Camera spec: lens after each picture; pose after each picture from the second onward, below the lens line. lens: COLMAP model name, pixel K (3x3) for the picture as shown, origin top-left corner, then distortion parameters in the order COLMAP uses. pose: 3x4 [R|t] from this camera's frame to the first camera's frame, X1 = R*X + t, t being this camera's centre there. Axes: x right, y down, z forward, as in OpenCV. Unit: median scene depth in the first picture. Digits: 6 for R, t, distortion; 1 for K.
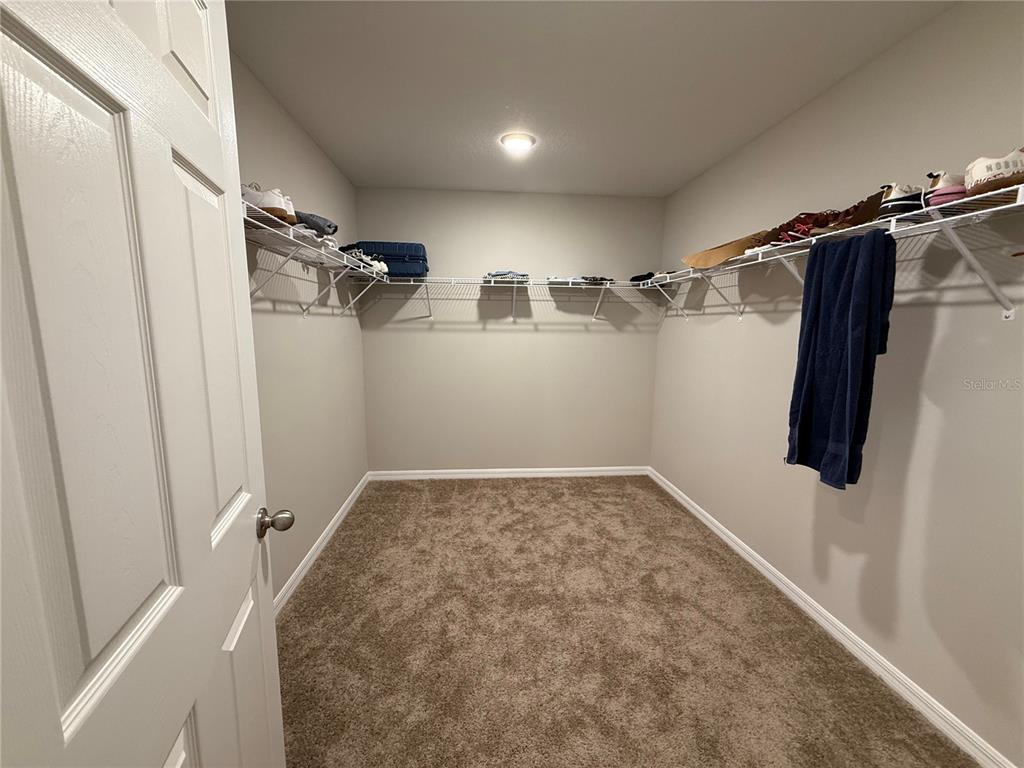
lens RADIAL K [[406.1, 0, 511.5], [0, 406.1, 386.4], [0, 0, 1]] dist [-0.001475, 0.000068]
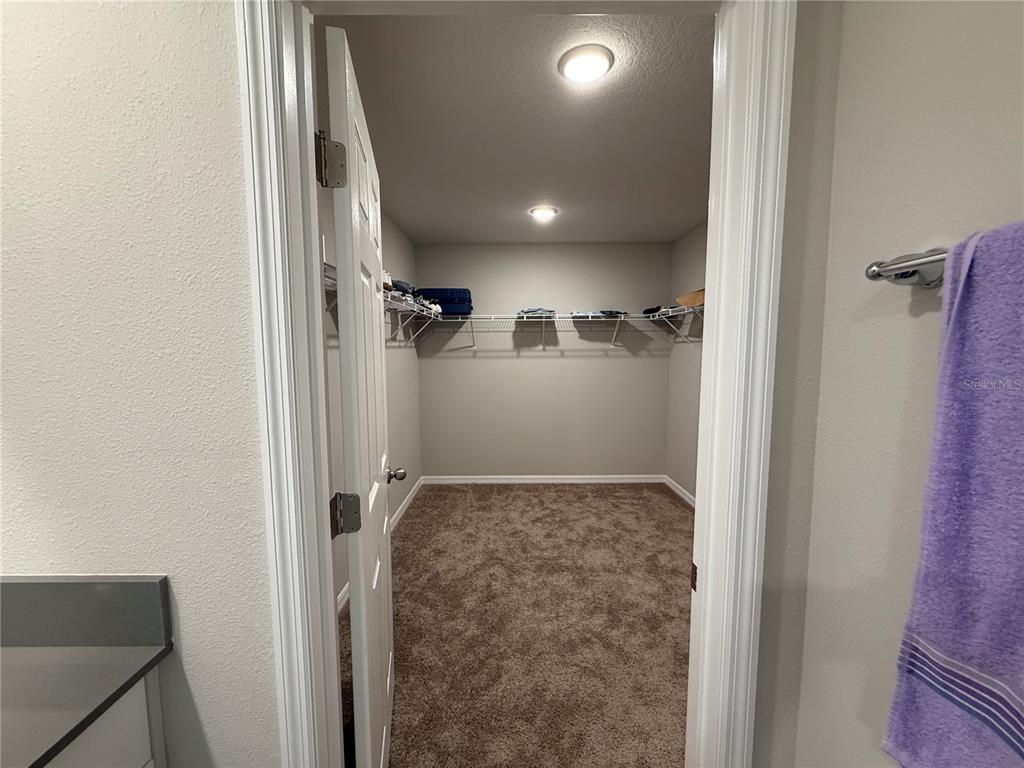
lens RADIAL K [[406.1, 0, 509.4], [0, 406.1, 386.7], [0, 0, 1]] dist [-0.001475, 0.000068]
pose [[0.995951, -0.008051, -0.089533, 0.015187], [0.002858, 0.998314, -0.057982, 0.021783], [0.089849, 0.057492, 0.994295, -0.222380]]
